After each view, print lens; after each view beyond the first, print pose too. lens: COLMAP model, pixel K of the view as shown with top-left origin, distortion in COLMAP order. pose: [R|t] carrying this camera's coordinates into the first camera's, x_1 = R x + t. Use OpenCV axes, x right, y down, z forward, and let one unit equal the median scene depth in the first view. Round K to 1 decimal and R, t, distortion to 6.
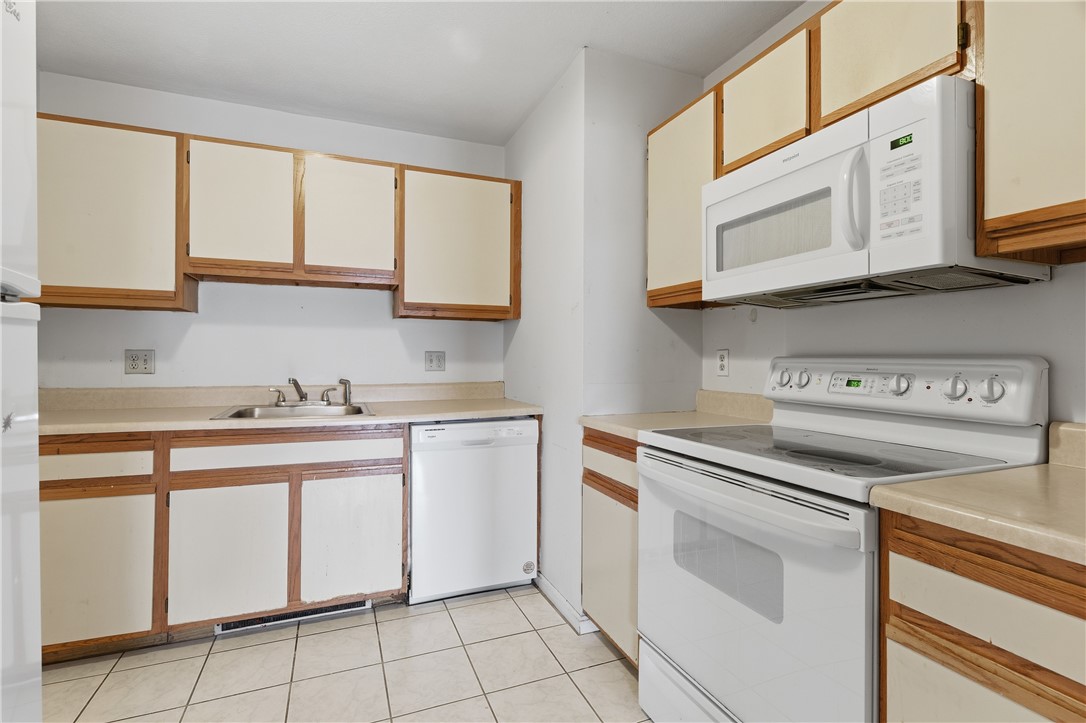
lens RADIAL K [[501.7, 0, 543.0], [0, 501.7, 361.5], [0, 0, 1]] dist [-0.000445, -0.000075]
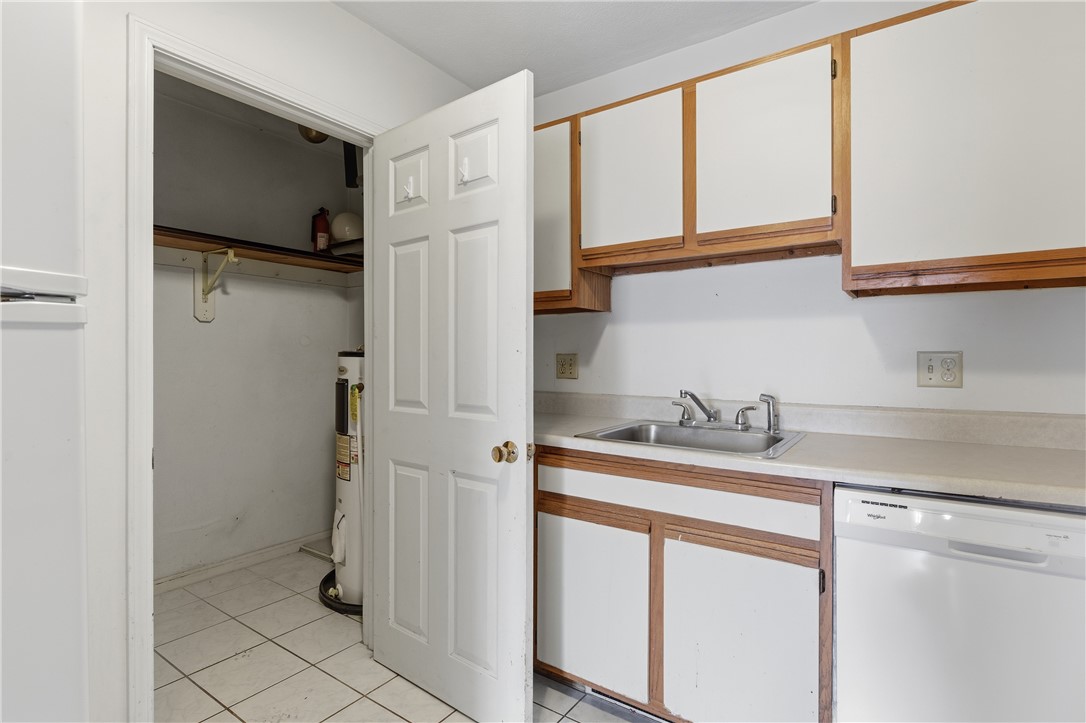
lens RADIAL K [[542.2, 0, 543.2], [0, 542.2, 357.8], [0, 0, 1]] dist [-0.000037, -0.000057]
pose [[0.534359, -0.003440, -0.845251, 0.065697], [-0.006179, 0.999949, -0.007976, -0.007214], [0.845235, 0.009485, 0.534310, 0.386765]]
